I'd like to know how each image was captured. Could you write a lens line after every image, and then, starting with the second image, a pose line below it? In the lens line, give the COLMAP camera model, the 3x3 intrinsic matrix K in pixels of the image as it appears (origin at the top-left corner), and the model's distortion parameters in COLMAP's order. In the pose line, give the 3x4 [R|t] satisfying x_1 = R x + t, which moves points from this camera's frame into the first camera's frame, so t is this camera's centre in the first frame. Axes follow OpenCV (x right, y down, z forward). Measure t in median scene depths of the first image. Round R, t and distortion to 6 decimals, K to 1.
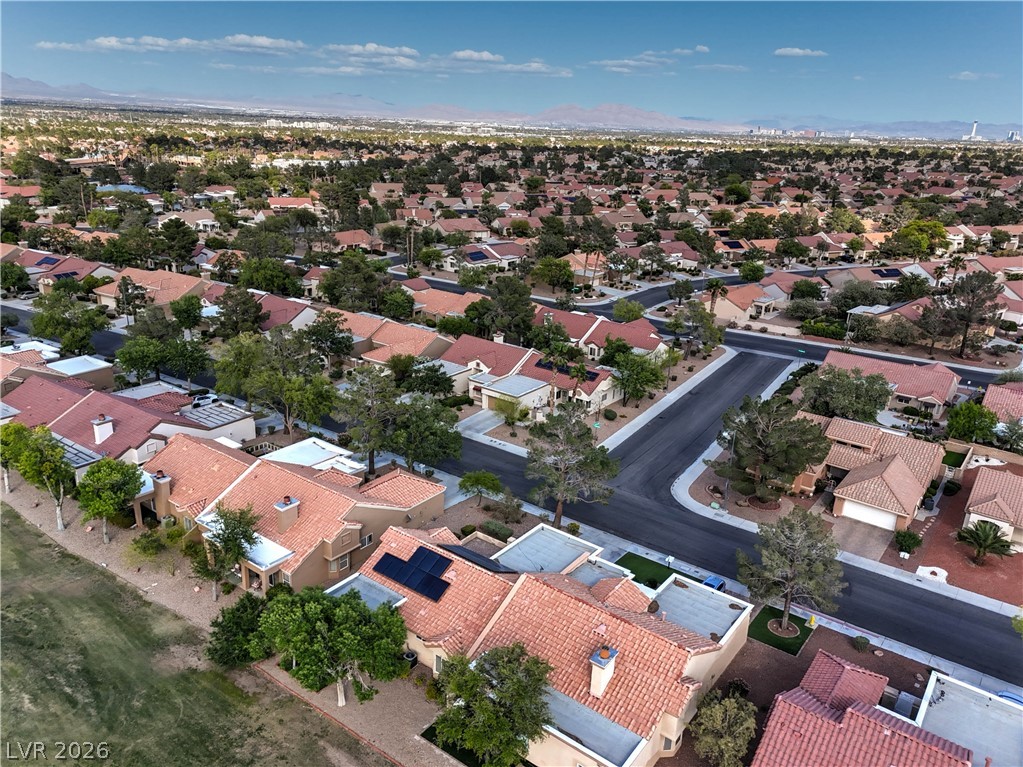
lens RADIAL K [[776.9, 0, 511.5], [0, 776.9, 383.5], [0, 0, 1]] dist [0.096046, -0.067021]
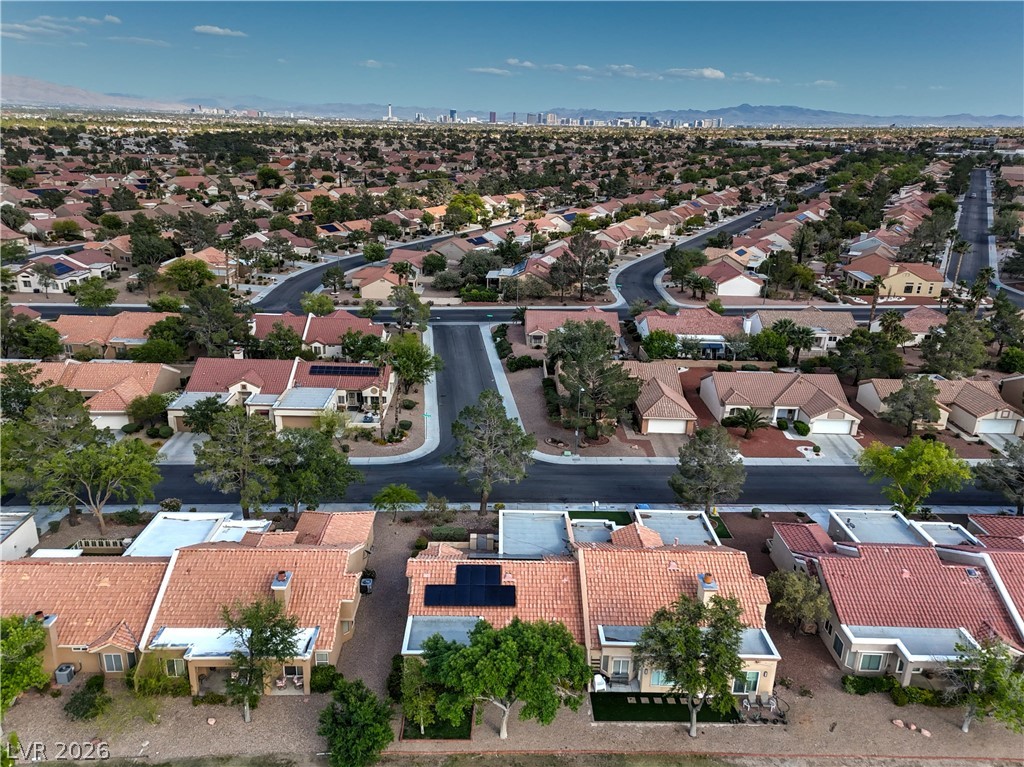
lens RADIAL K [[756.4, 0, 517.7], [0, 756.4, 384.1], [0, 0, 1]] dist [0.099989, -0.059887]
pose [[0.781589, -0.220314, 0.583592, -0.266236], [0.201548, 0.974565, 0.097983, -0.043096], [-0.590336, 0.041039, 0.806114, 0.083440]]
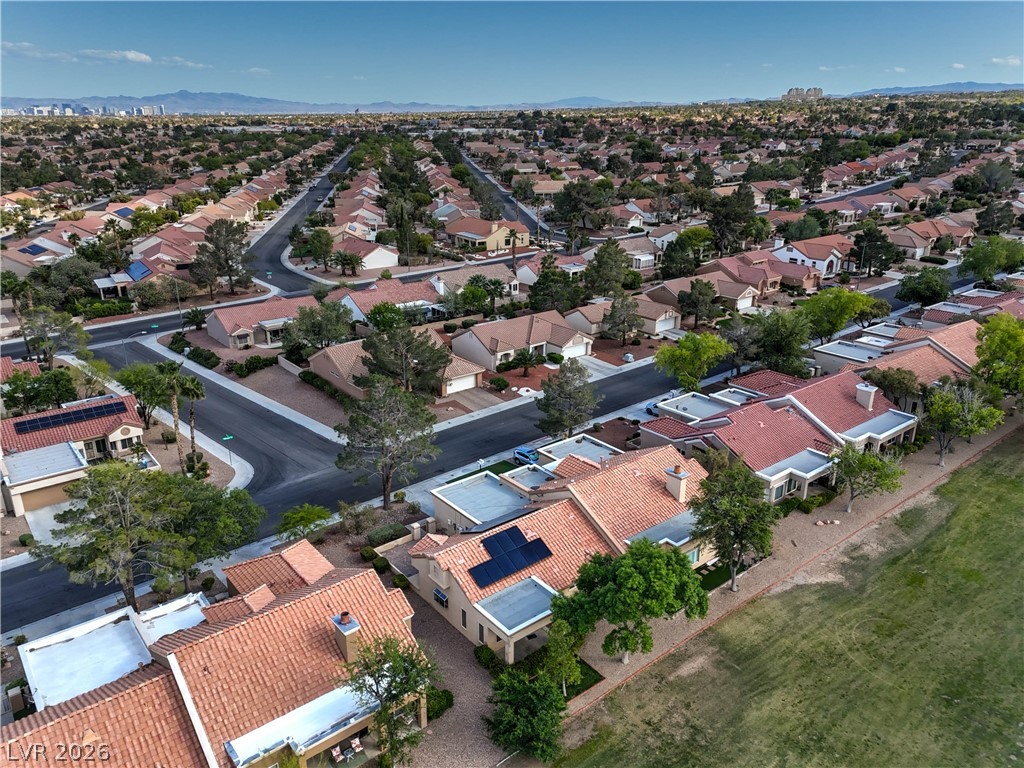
lens RADIAL K [[756.4, 0, 517.7], [0, 756.4, 384.6], [0, 0, 1]] dist [0.099989, -0.059887]
pose [[0.231369, -0.362206, 0.902926, -0.407331], [0.324743, 0.903630, 0.279275, -0.095481], [-0.917066, 0.228604, 0.326696, 0.291455]]
